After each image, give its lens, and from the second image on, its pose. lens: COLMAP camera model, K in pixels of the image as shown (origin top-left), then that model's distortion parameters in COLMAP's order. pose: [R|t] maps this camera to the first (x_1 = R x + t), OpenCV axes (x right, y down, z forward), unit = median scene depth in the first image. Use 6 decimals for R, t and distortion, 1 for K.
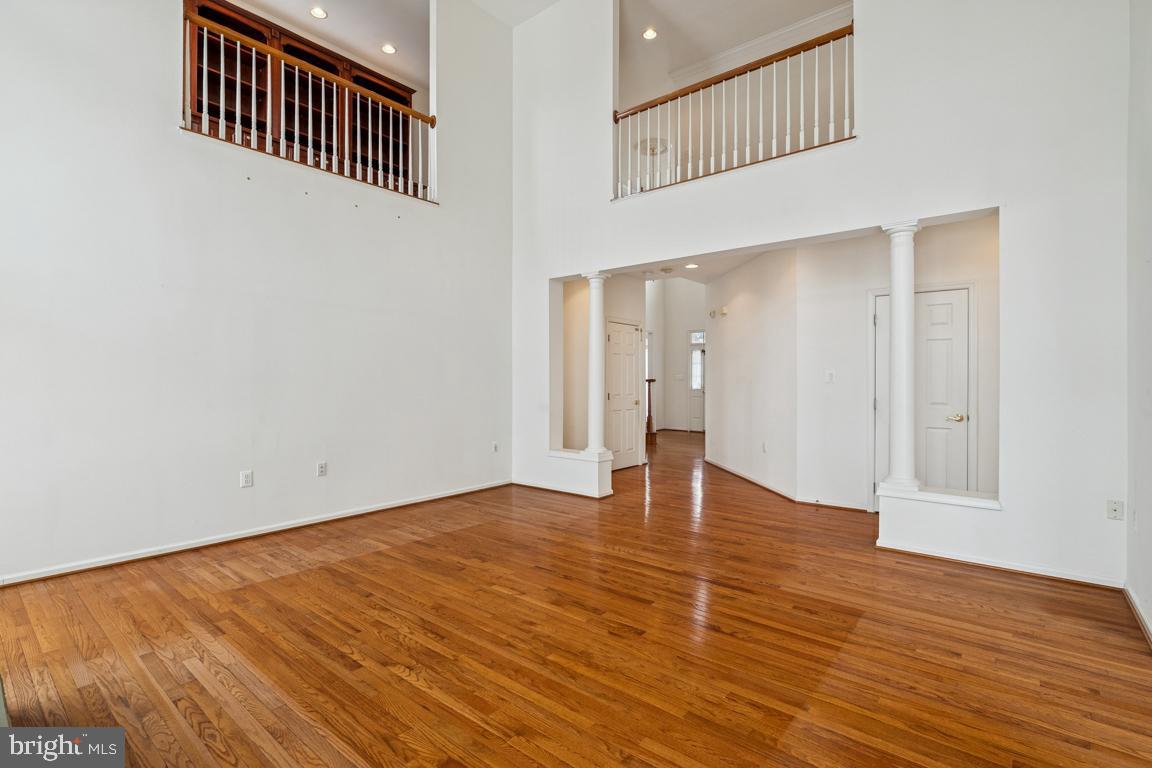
lens RADIAL K [[535.4, 0, 569.1], [0, 535.4, 380.3], [0, 0, 1]] dist [-0.014329, 0.001492]
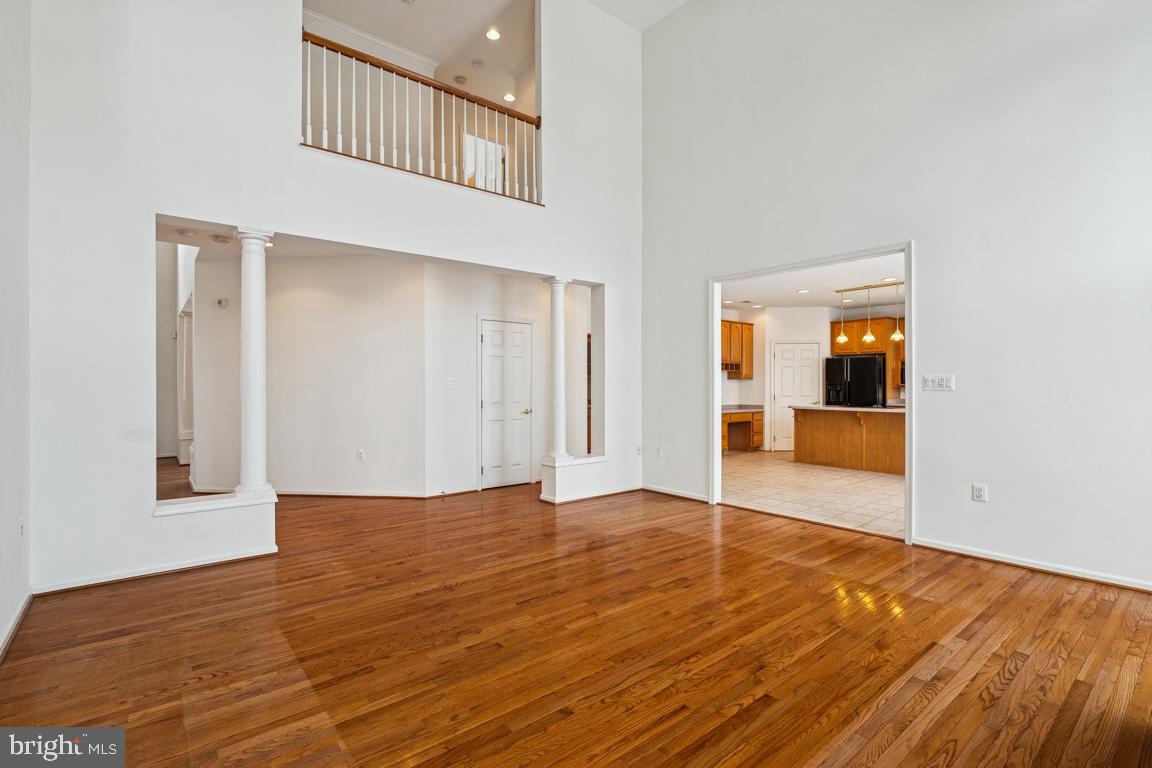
lens RADIAL K [[535.4, 0, 574.9], [0, 535.4, 389.1], [0, 0, 1]] dist [-0.014329, 0.001492]
pose [[0.191409, -0.007553, 0.981481, -1.030356], [0.003646, 0.999969, 0.006984, -0.001120], [-0.981504, 0.002242, 0.191431, 0.872398]]
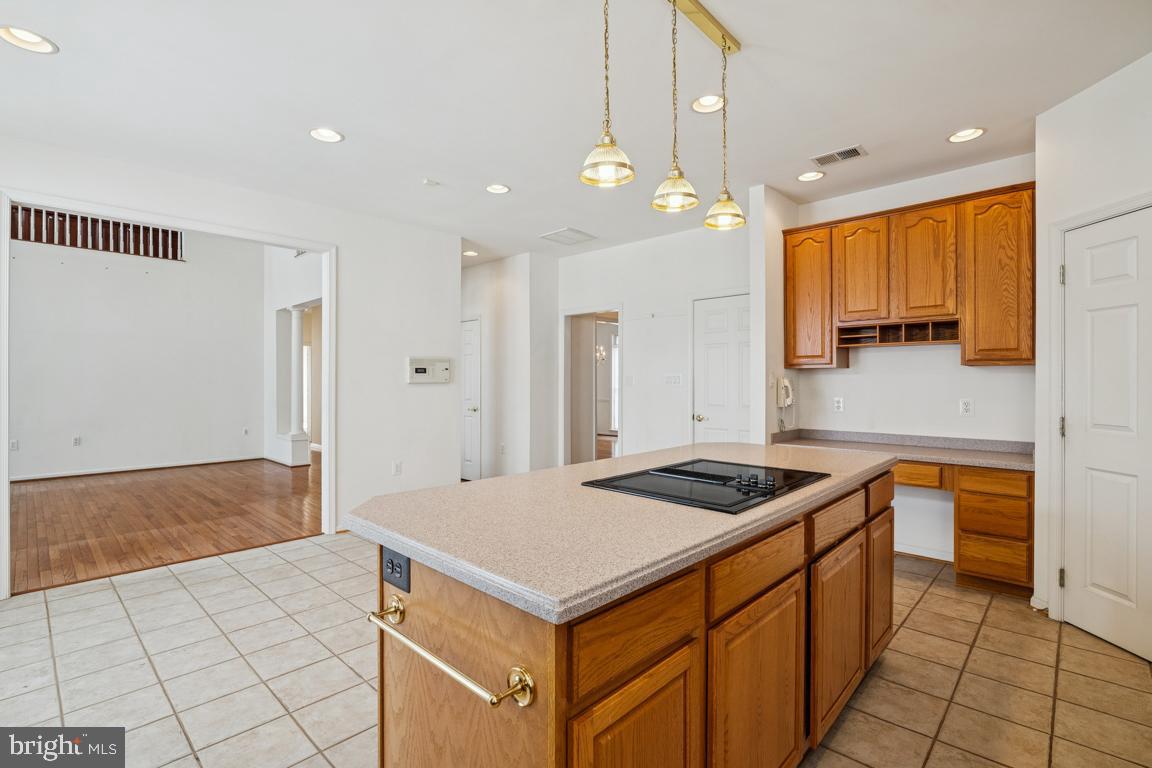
lens RADIAL K [[535.4, 0, 577.8], [0, 535.4, 377.9], [0, 0, 1]] dist [-0.014329, 0.001492]
pose [[0.997807, -0.000815, -0.066185, 1.625549], [0.000196, 0.999956, -0.009362, 0.003124], [0.066189, 0.009328, 0.997763, -0.629674]]
